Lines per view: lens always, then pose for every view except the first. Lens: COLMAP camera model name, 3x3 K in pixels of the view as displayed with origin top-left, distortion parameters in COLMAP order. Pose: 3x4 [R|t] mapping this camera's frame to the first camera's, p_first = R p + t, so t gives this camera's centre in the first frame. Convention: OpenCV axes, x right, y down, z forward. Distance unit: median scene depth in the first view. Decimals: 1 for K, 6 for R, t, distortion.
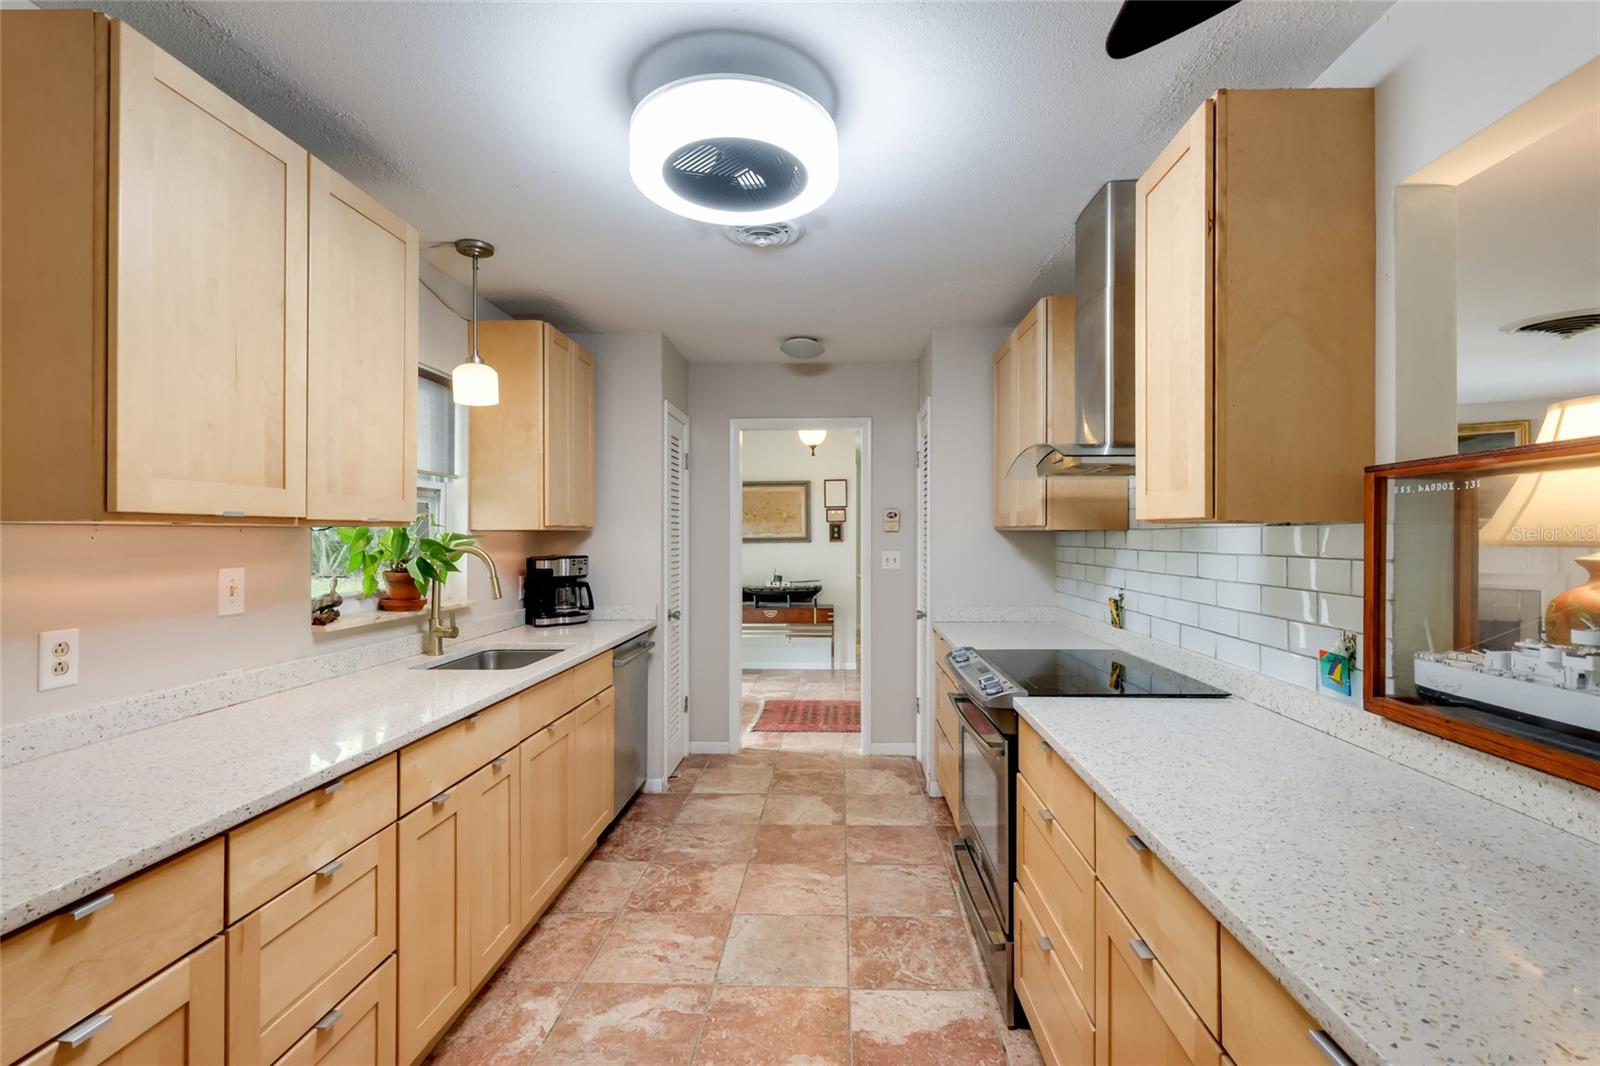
lens RADIAL K [[721.6, 0, 800.5], [0, 721.6, 529.7], [0, 0, 1]] dist [0.001161, 0.001875]
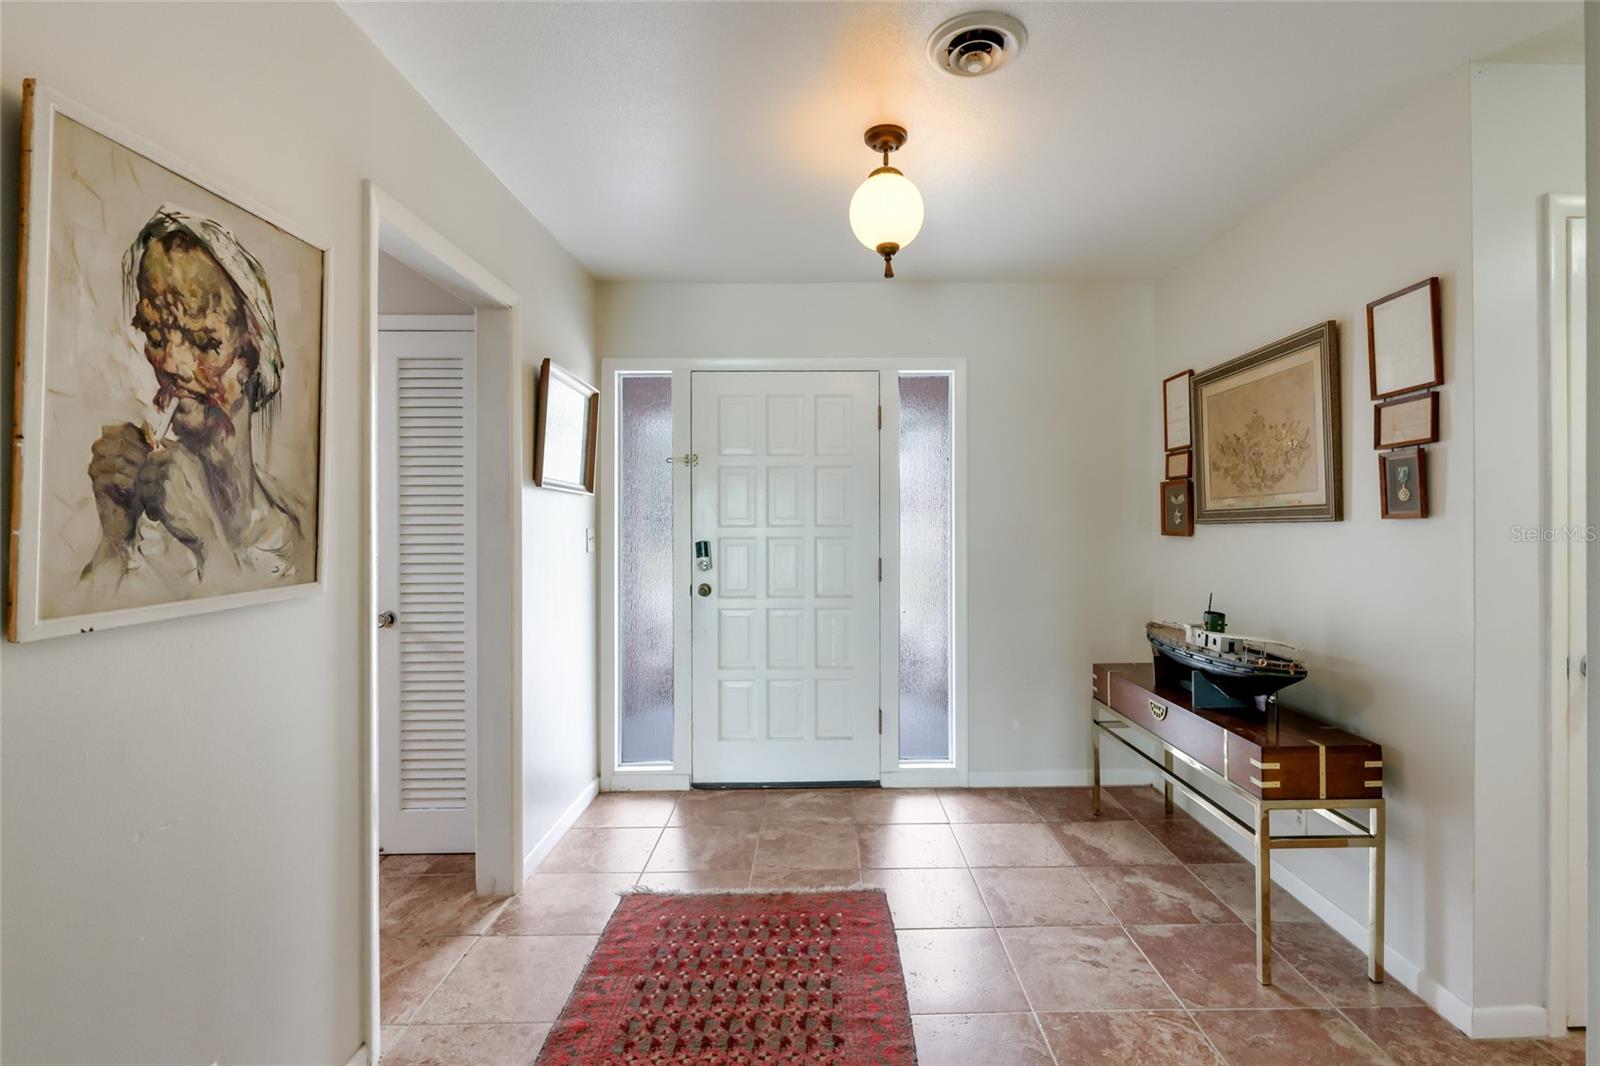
lens RADIAL K [[721.6, 0, 804.2], [0, 721.6, 529.6], [0, 0, 1]] dist [0.001161, 0.001875]
pose [[0.066854, -0.001560, -0.997762, 0.302652], [0.006331, 0.999979, -0.001139, 0.019380], [0.997743, -0.006241, 0.066863, 0.757184]]
